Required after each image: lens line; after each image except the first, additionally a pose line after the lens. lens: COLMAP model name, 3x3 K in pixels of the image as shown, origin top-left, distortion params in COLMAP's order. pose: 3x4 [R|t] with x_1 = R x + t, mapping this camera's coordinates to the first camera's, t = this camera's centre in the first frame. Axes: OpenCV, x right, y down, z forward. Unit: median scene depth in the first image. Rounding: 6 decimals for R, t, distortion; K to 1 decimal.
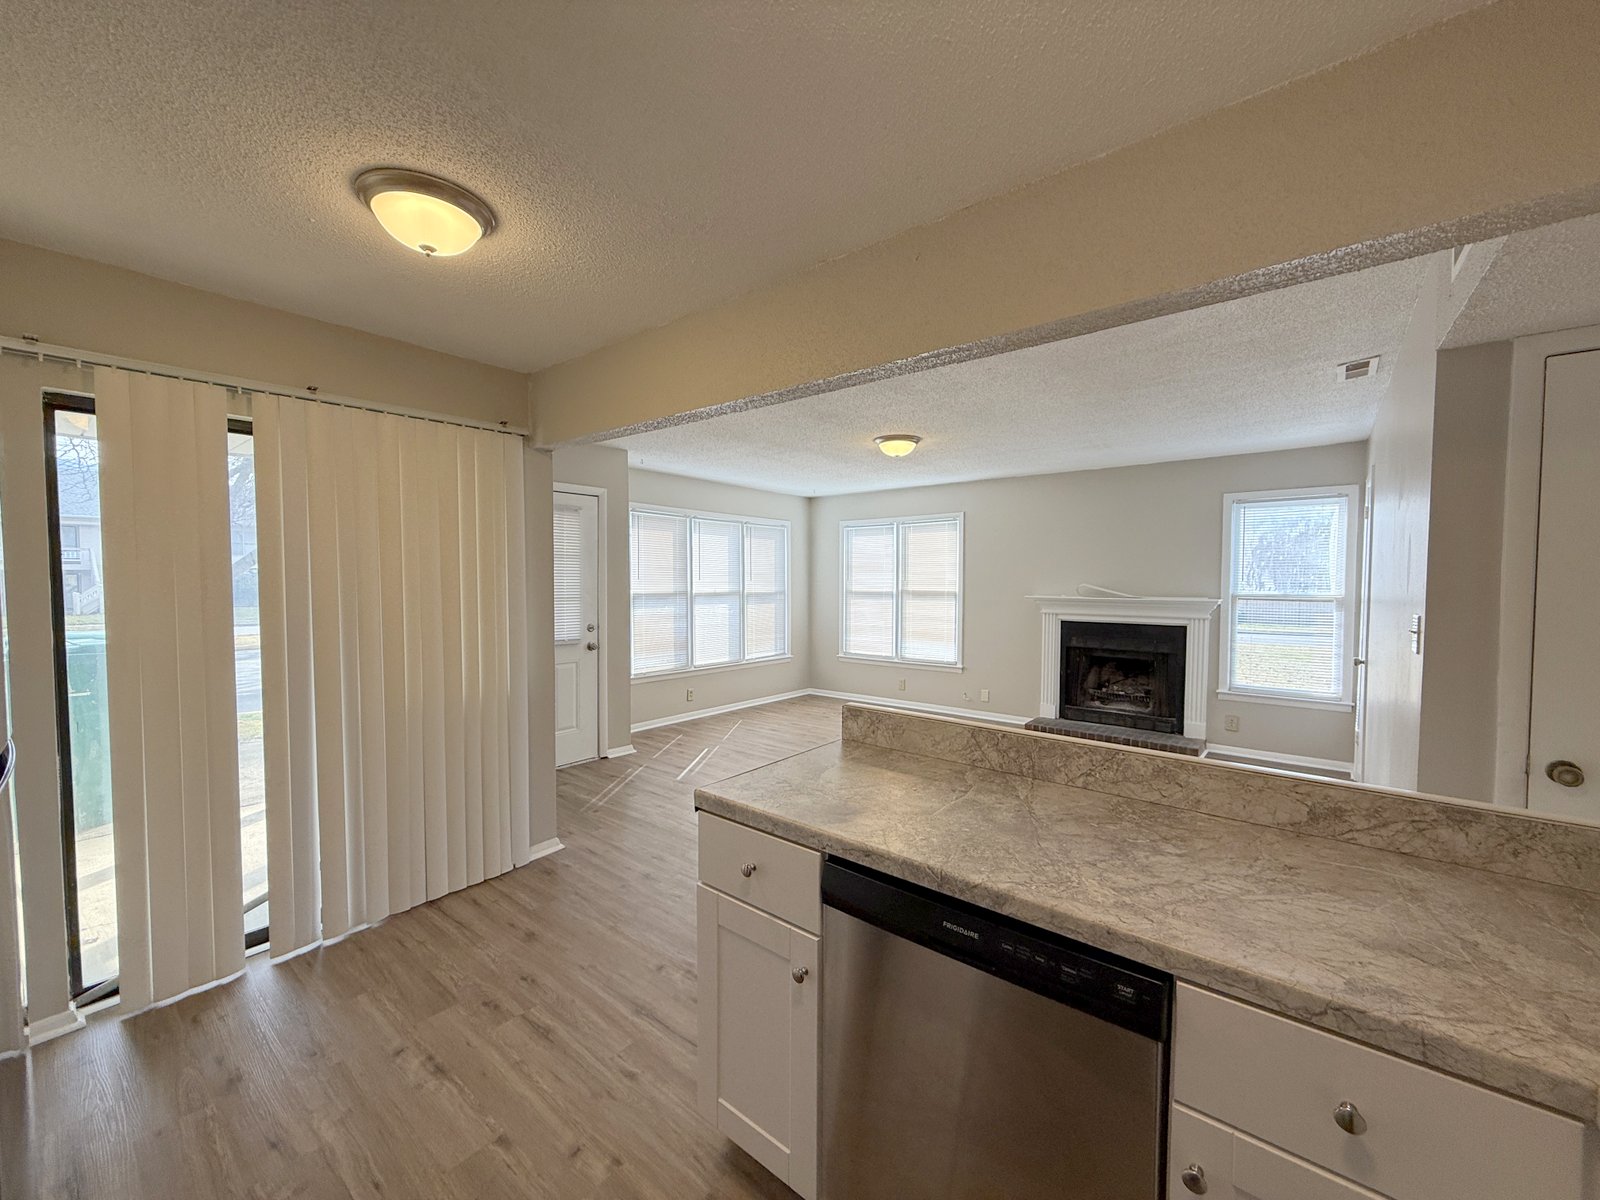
lens RADIAL K [[634.8, 0, 794.9], [0, 634.8, 600.2], [0, 0, 1]] dist [0.001391, -0.000312]
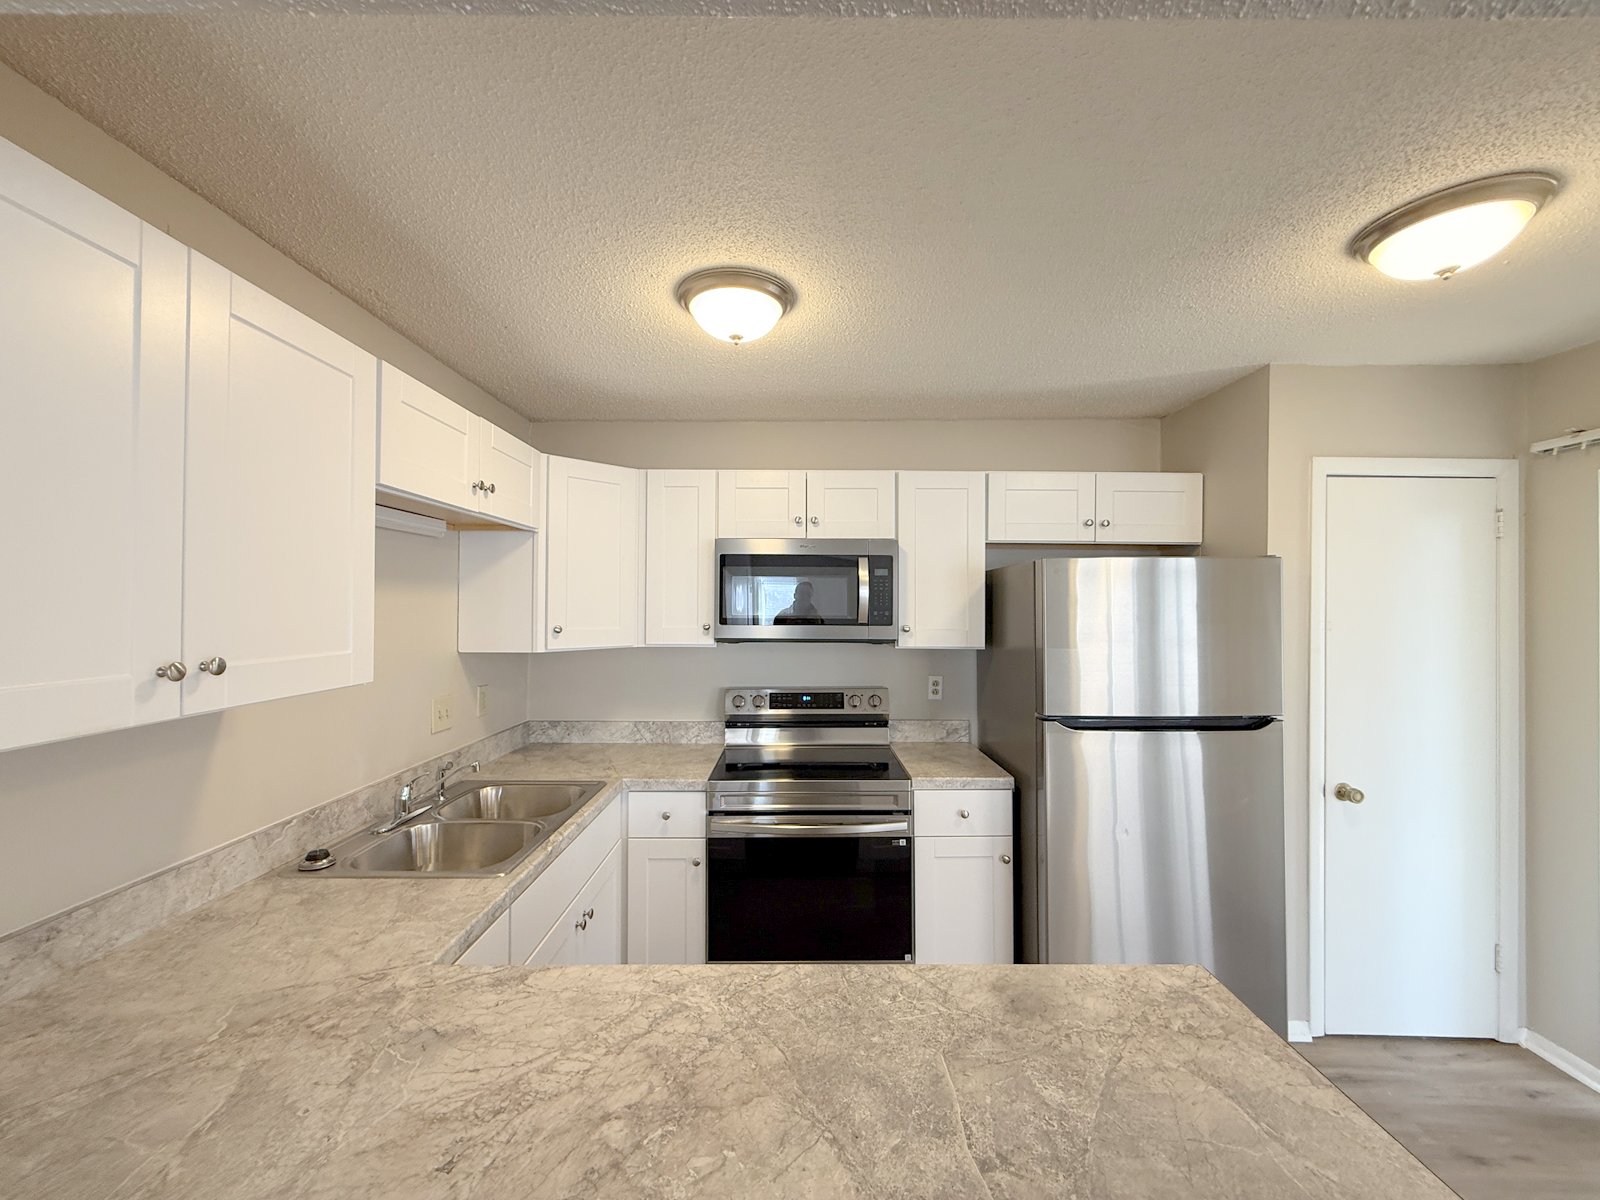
lens RADIAL K [[634.8, 0, 806.4], [0, 634.8, 605.3], [0, 0, 1]] dist [0.001391, -0.000312]
pose [[-0.765921, -0.003222, -0.642927, 0.201117], [-0.029634, 0.999102, 0.030296, -0.038711], [0.642252, 0.042257, -0.765328, 0.373457]]
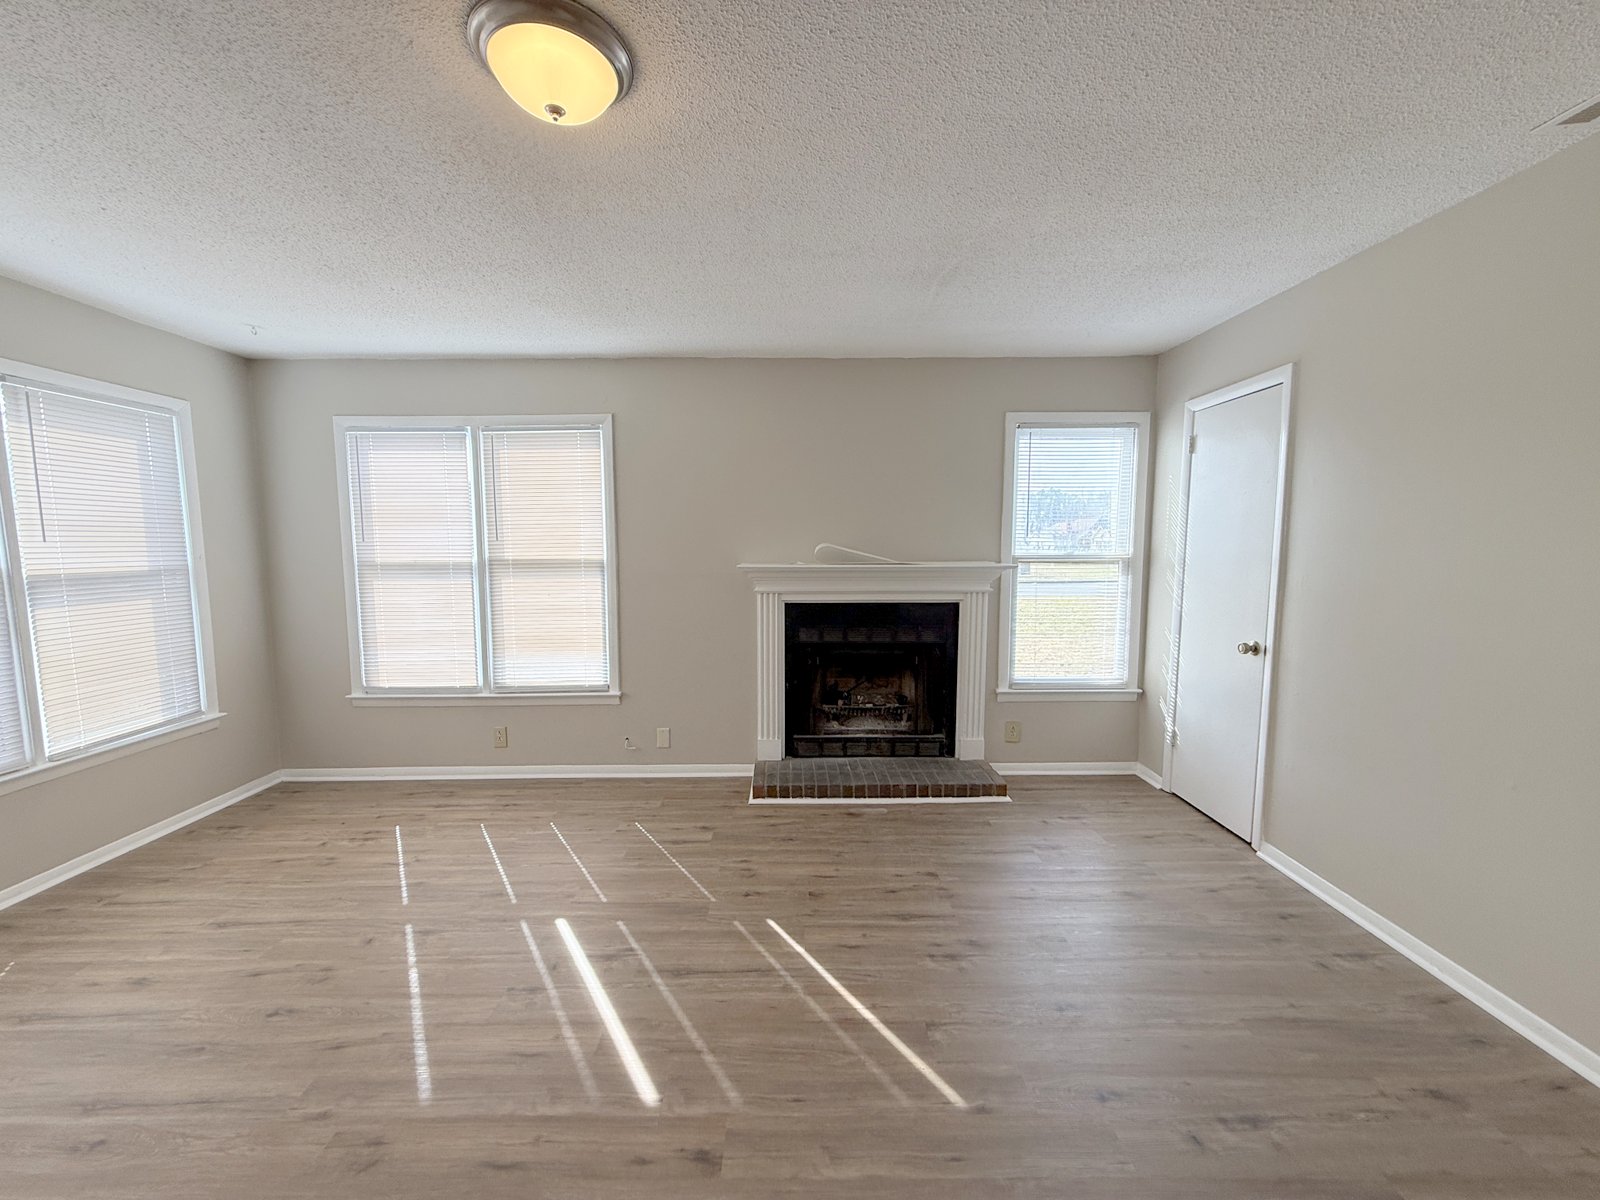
lens RADIAL K [[634.8, 0, 796.3], [0, 634.8, 601.0], [0, 0, 1]] dist [0.001391, -0.000312]
pose [[0.768069, -0.064102, 0.637151, 0.037306], [0.026667, 0.997316, 0.068191, -0.014019], [-0.639812, -0.035384, 0.767717, 0.602563]]
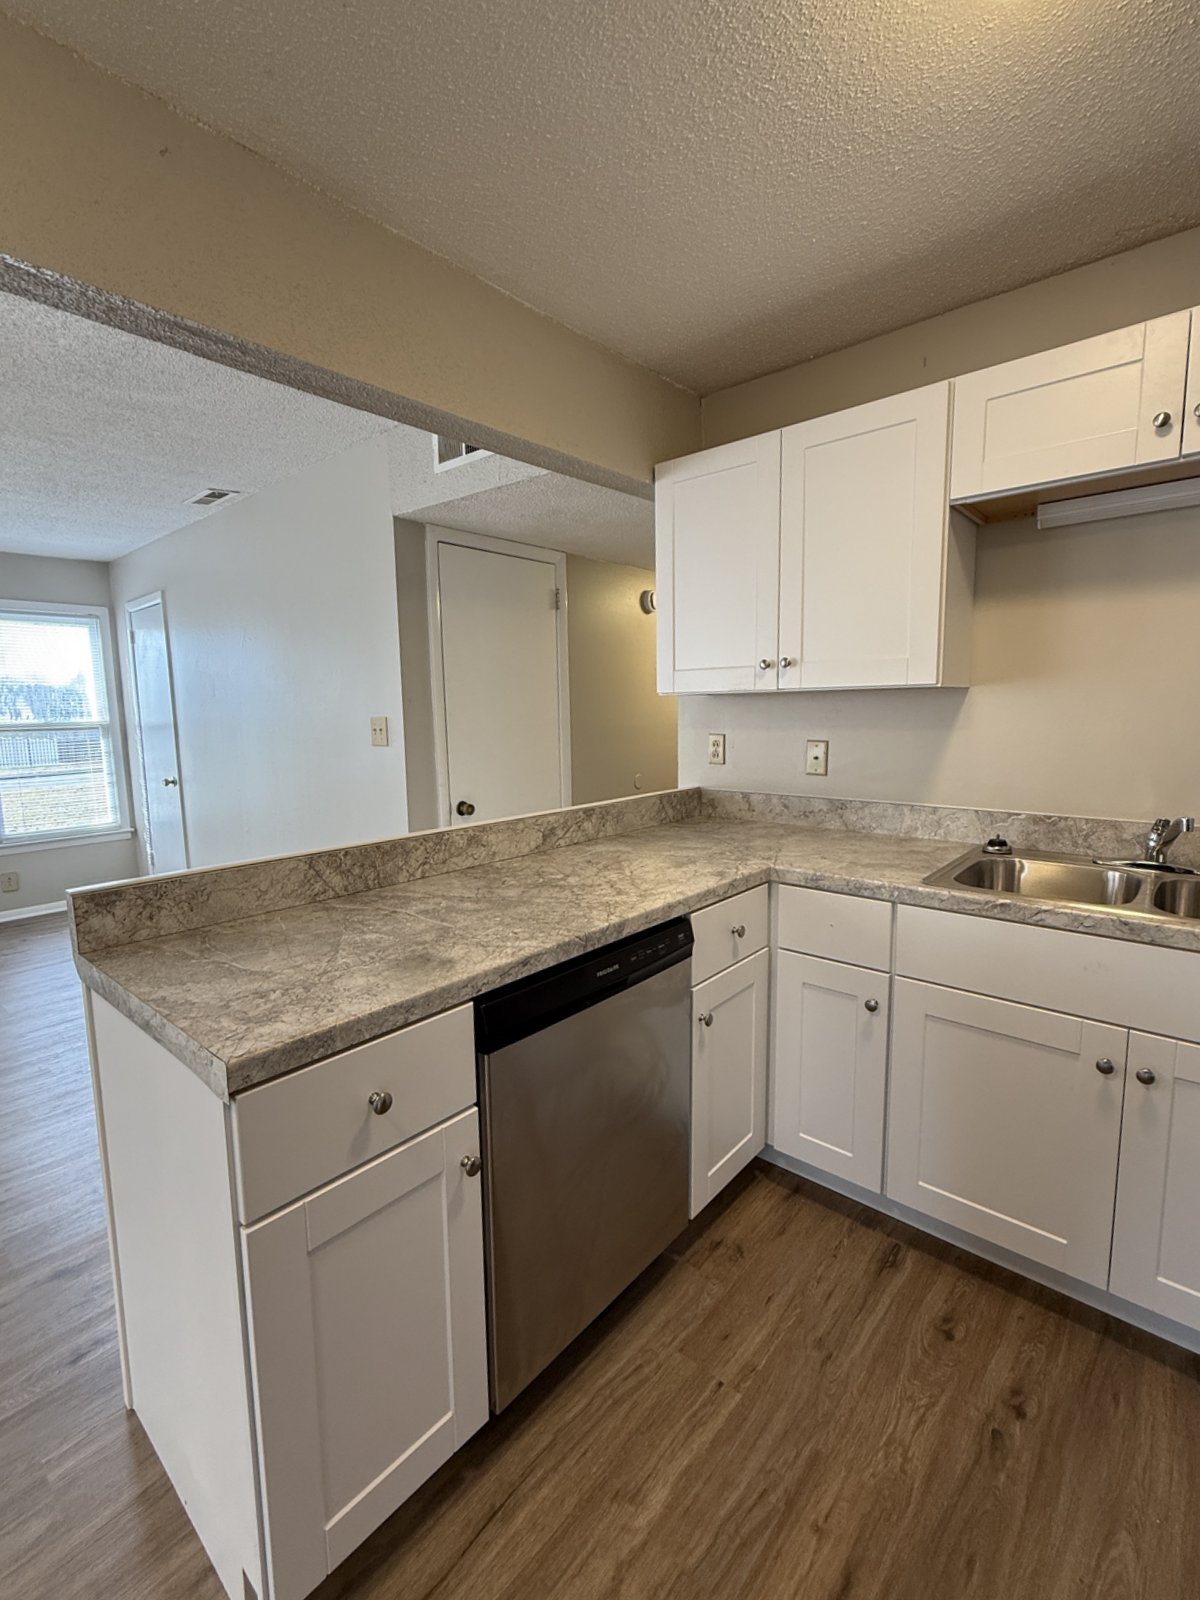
lens RADIAL K [[714.4, 0, 588.1], [0, 714.4, 797.7], [0, 0, 1]] dist [0.012520, -0.005502]
pose [[0.034980, -0.126737, 0.991319, -0.202777], [0.055902, 0.990622, 0.124675, 0.010846], [-0.997823, 0.051055, 0.041737, 0.202082]]
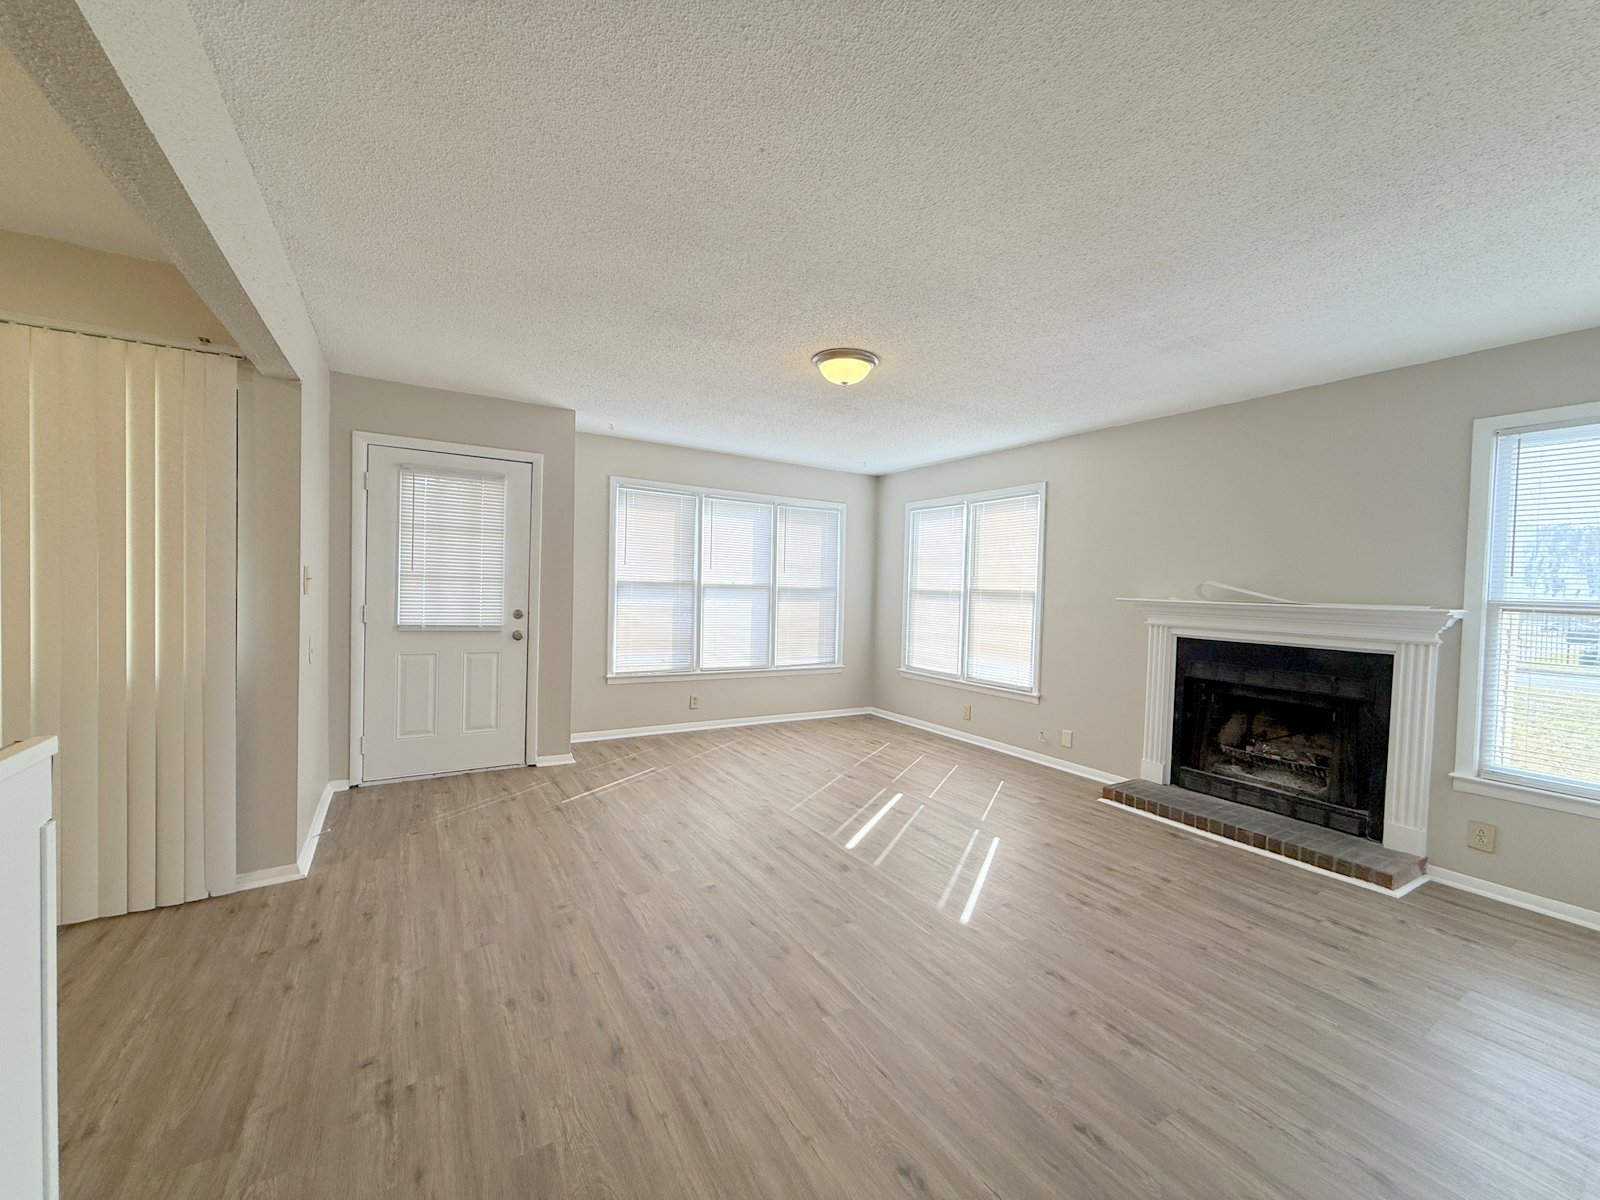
lens RADIAL K [[634.8, 0, 795.3], [0, 634.8, 600.6], [0, 0, 1]] dist [0.001391, -0.000312]
pose [[0.944640, 0.032189, -0.326526, 0.300891], [-0.036751, 0.999294, -0.007811, 0.016677], [0.326044, 0.019379, 0.945156, 0.284948]]
